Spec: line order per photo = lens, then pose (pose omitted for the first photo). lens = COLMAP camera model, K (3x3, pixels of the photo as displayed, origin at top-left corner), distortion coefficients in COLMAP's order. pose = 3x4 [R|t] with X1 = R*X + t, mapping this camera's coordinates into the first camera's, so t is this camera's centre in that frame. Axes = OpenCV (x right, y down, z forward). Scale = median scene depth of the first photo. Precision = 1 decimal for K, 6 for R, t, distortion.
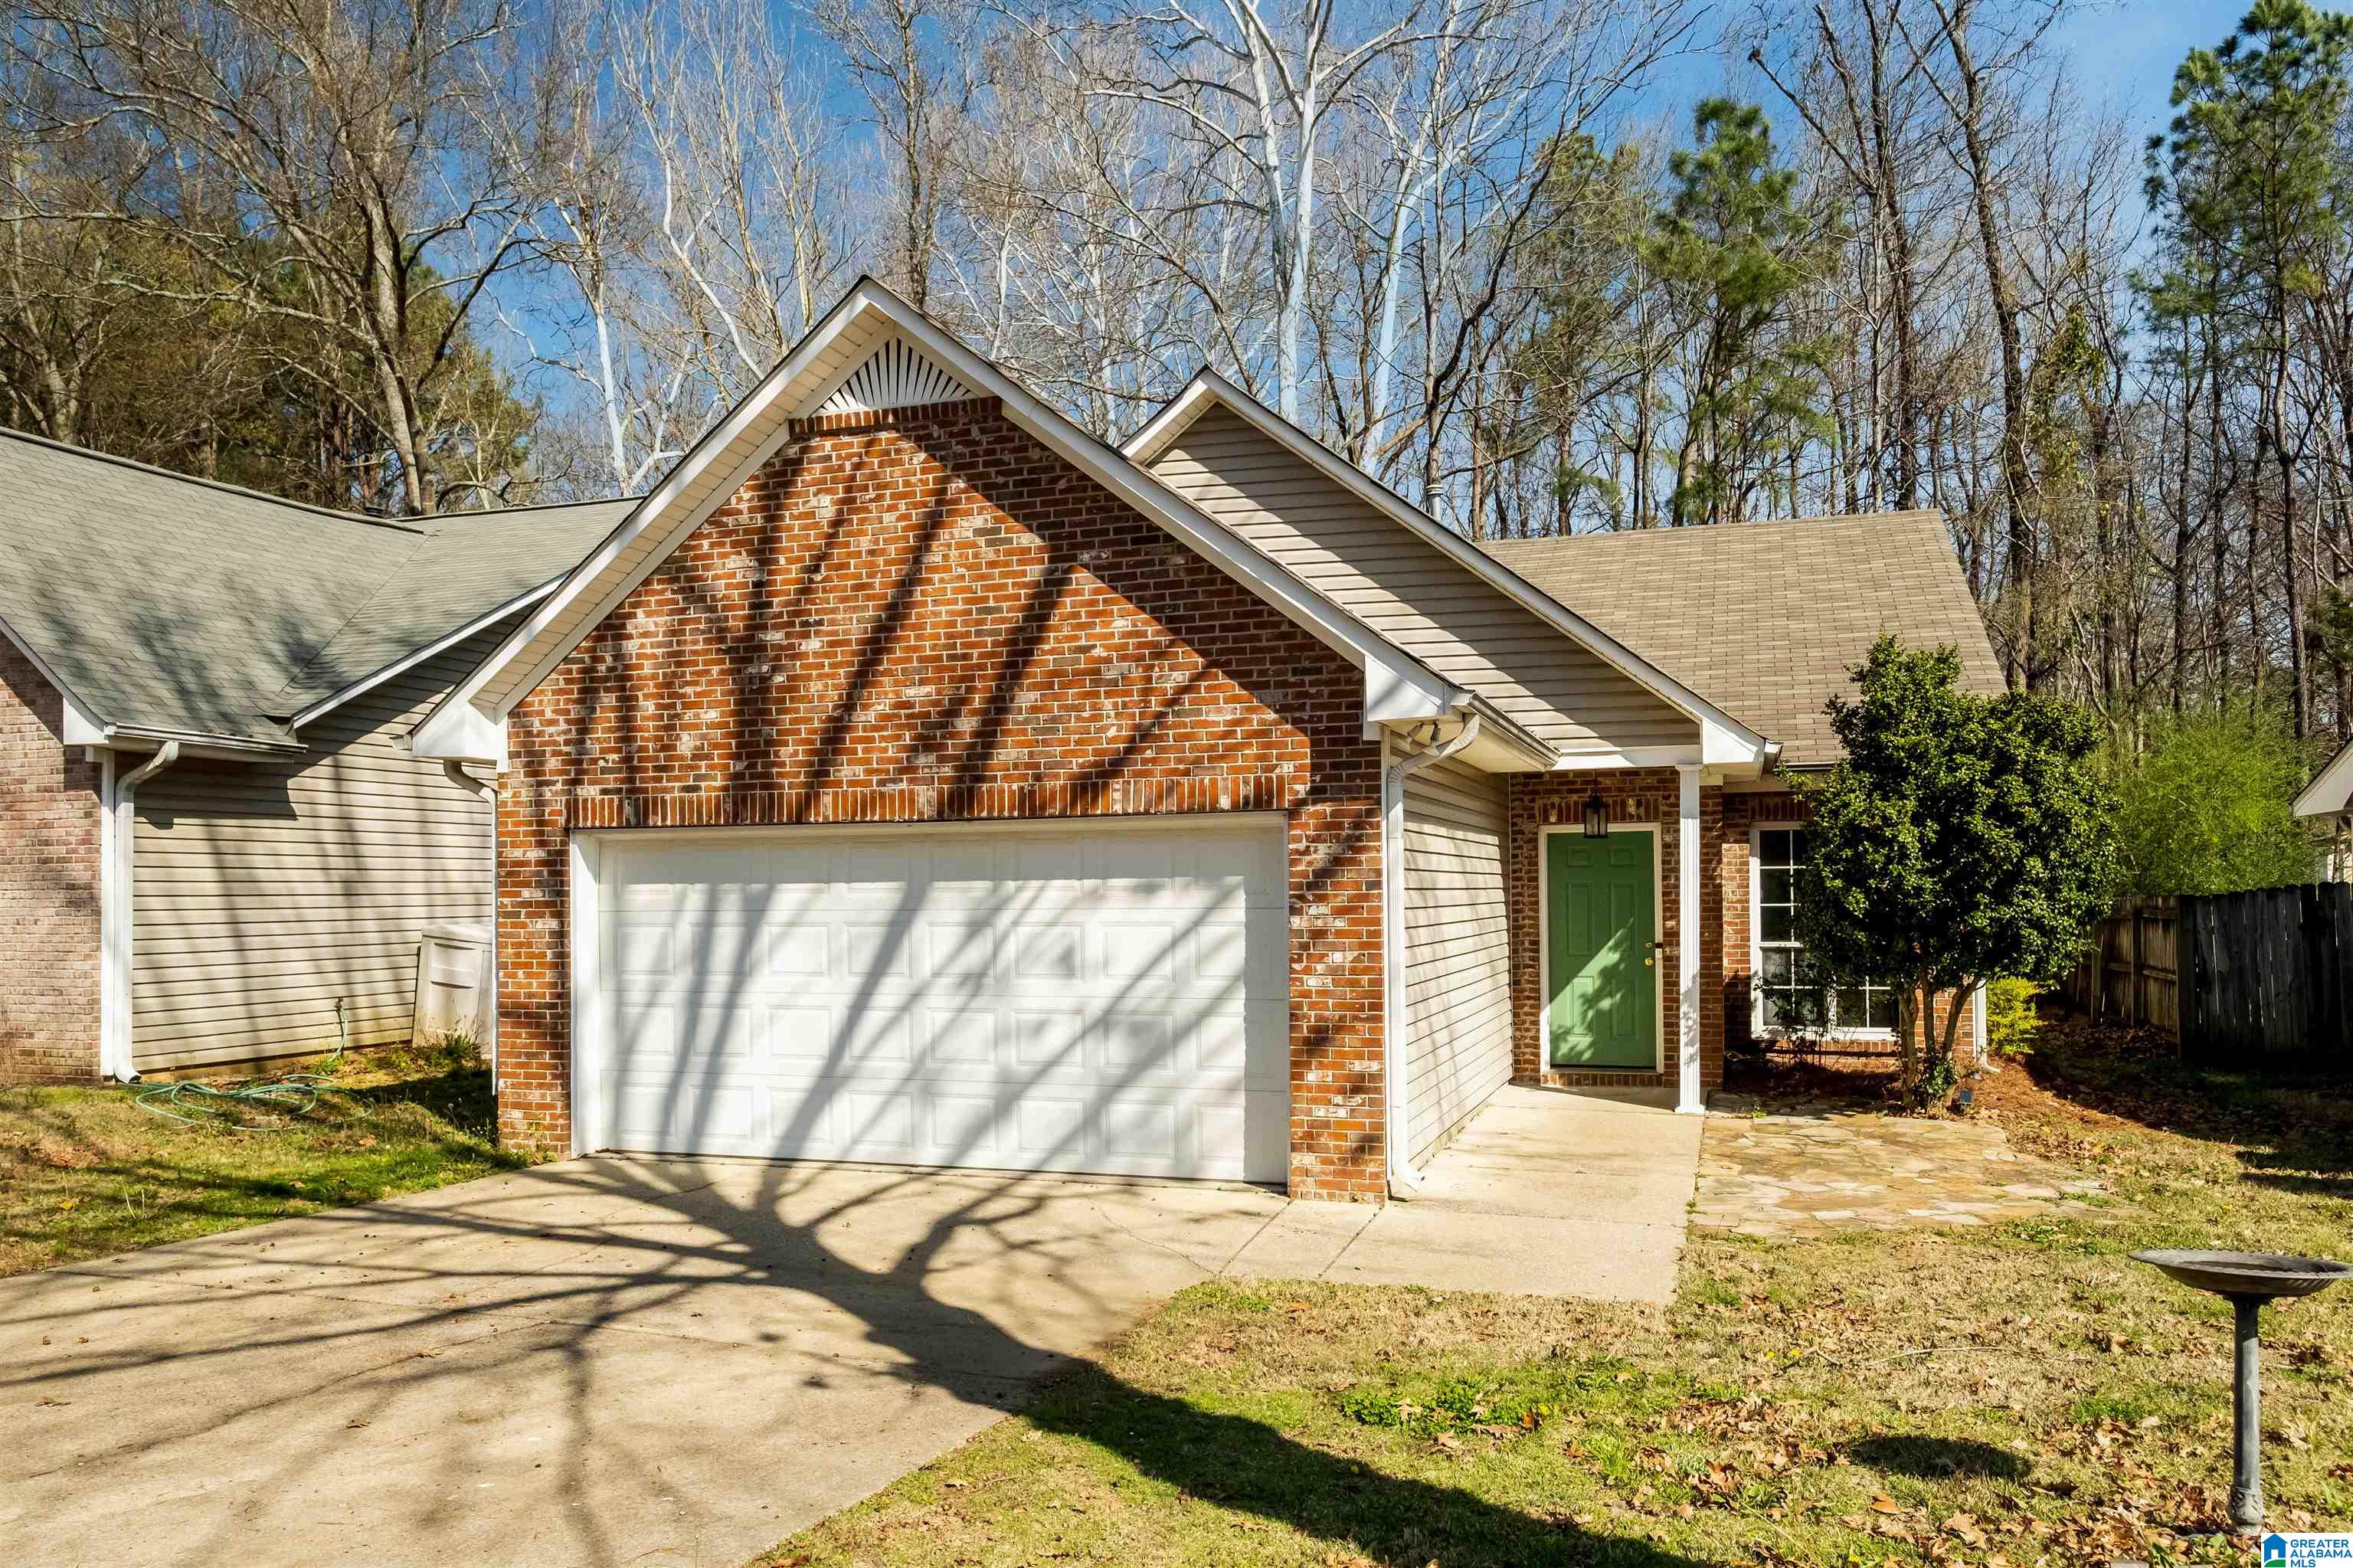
lens RADIAL K [[1570.5, 0, 1177.3], [0, 1570.5, 776.0], [0, 0, 1]] dist [0.010975, 0.002250]
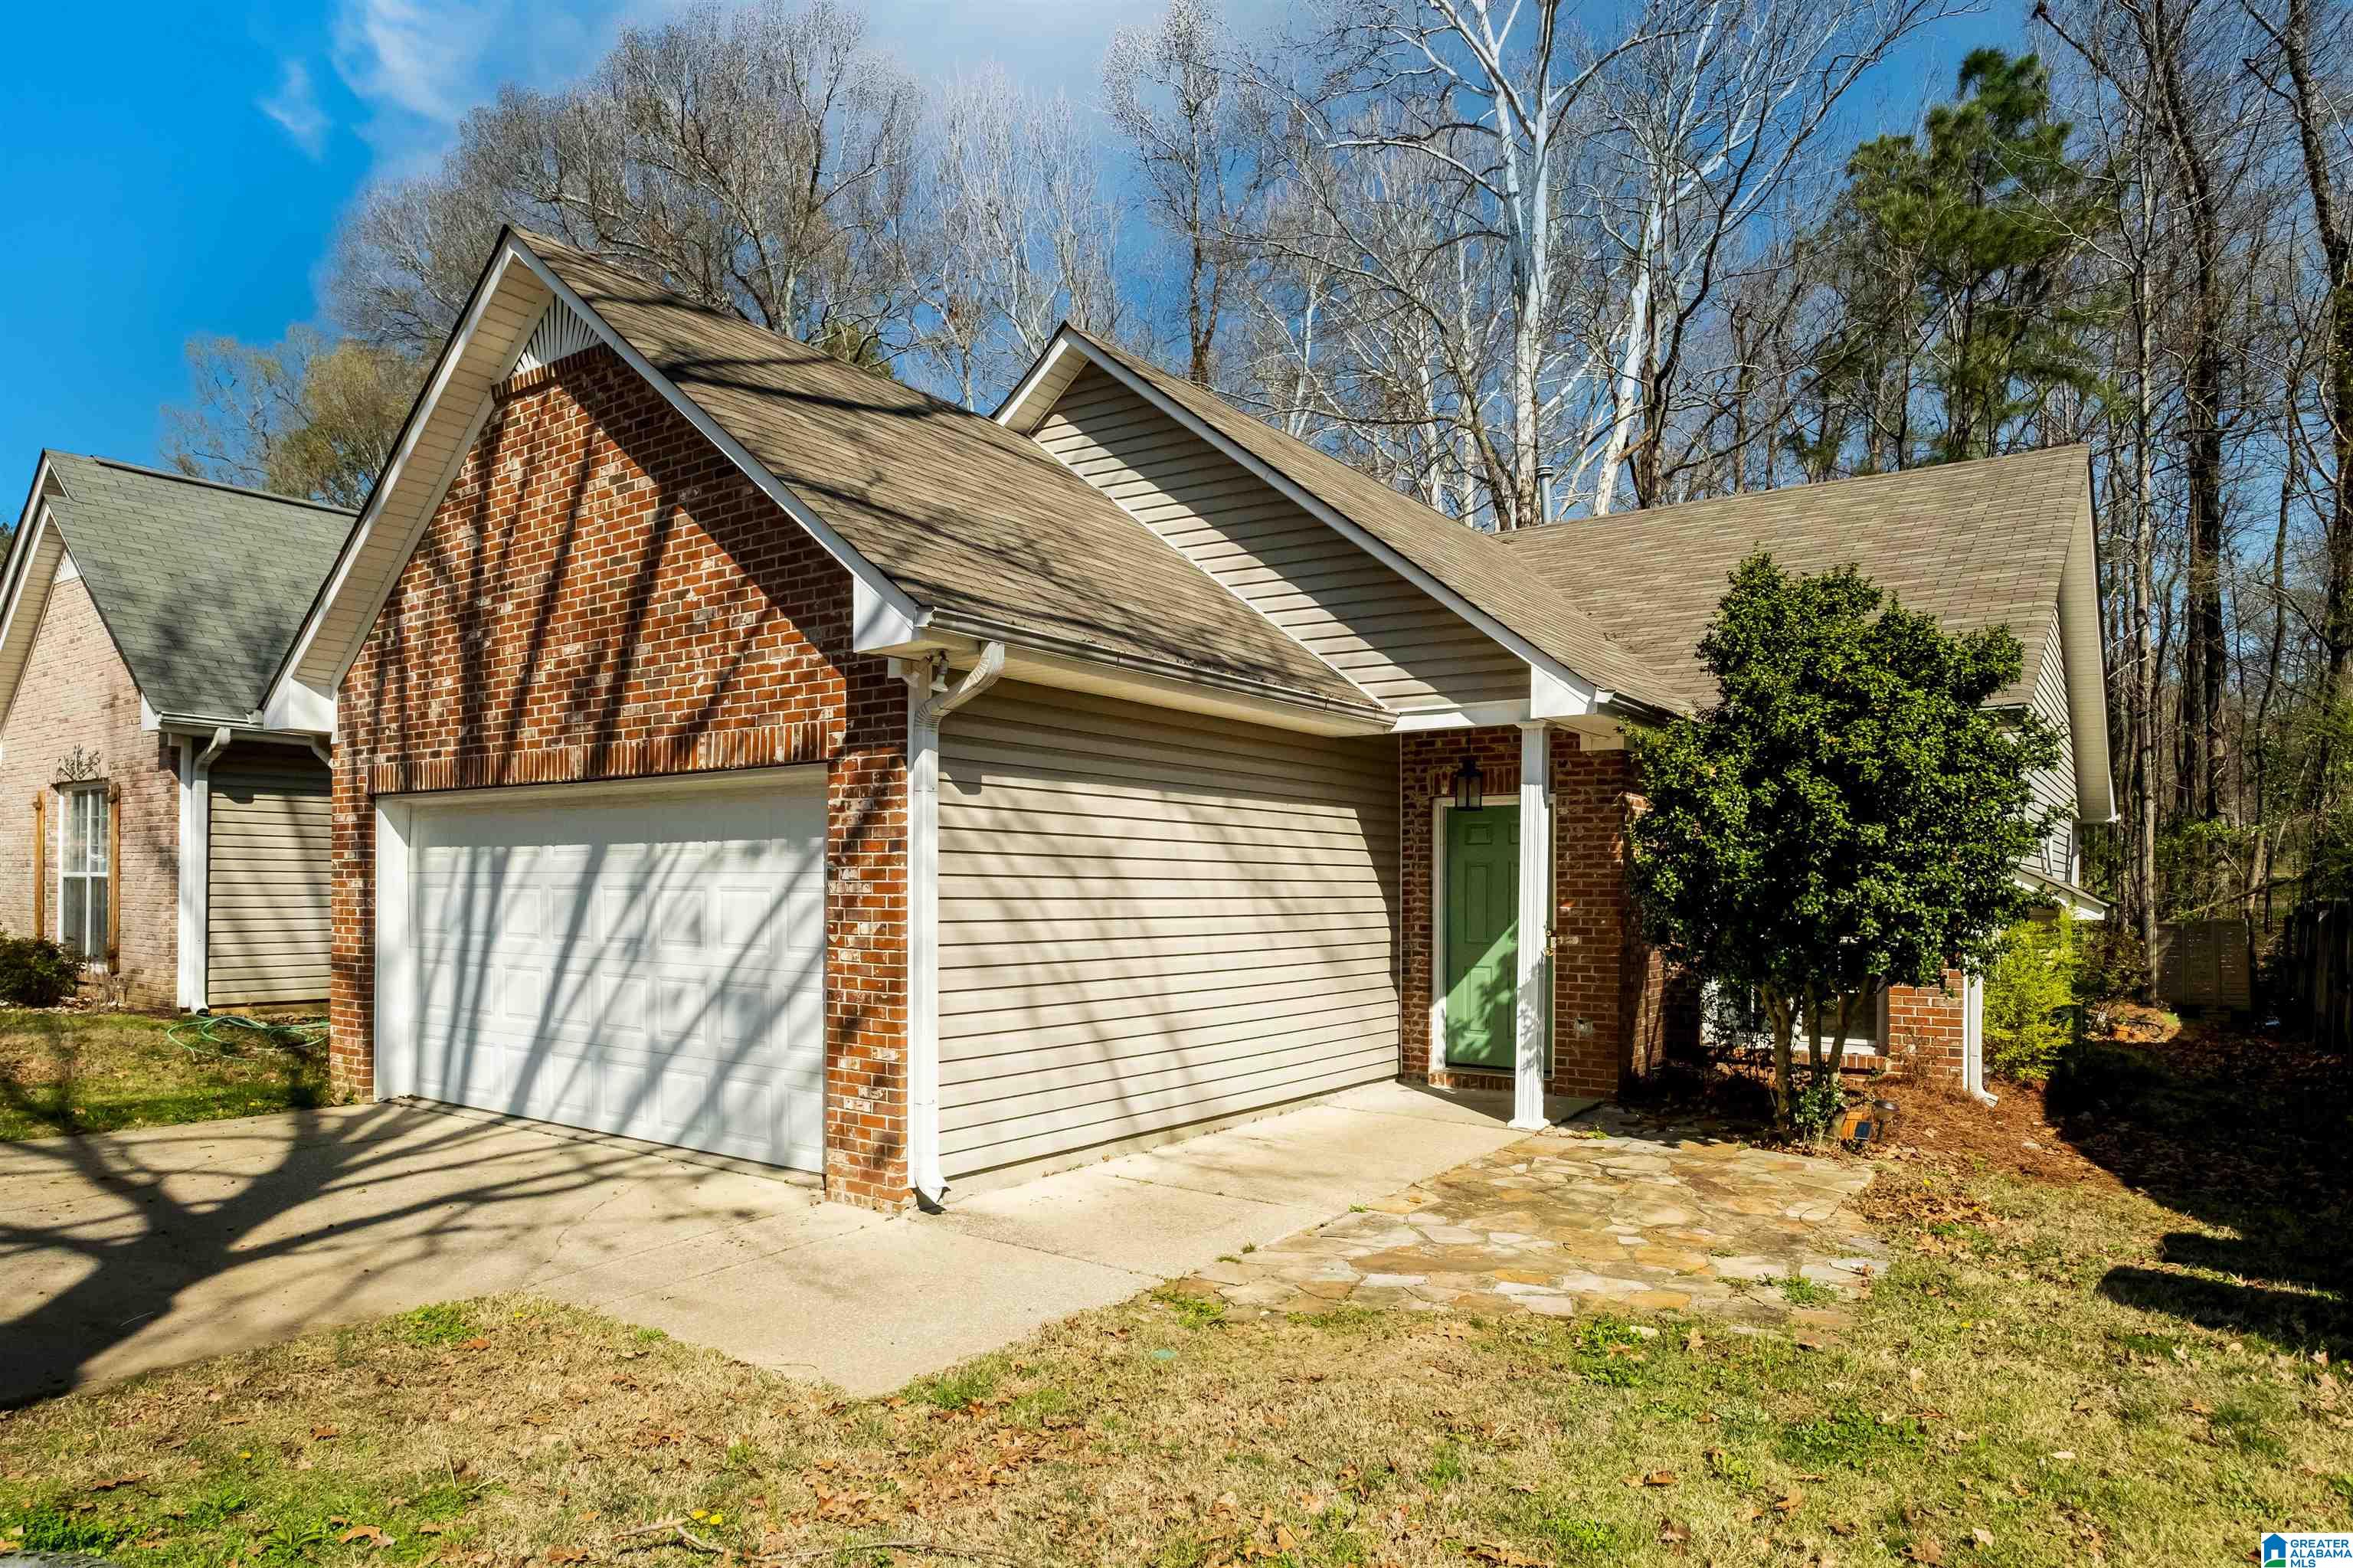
lens RADIAL K [[1347.2, 0, 1175.3], [0, 1347.2, 802.8], [0, 0, 1]] dist [0.006208, -0.001112]
pose [[0.959187, -0.001819, -0.282768, 0.405494], [0.005333, 0.999918, 0.011658, 0.032016], [0.282724, -0.012690, 0.959117, 0.281206]]
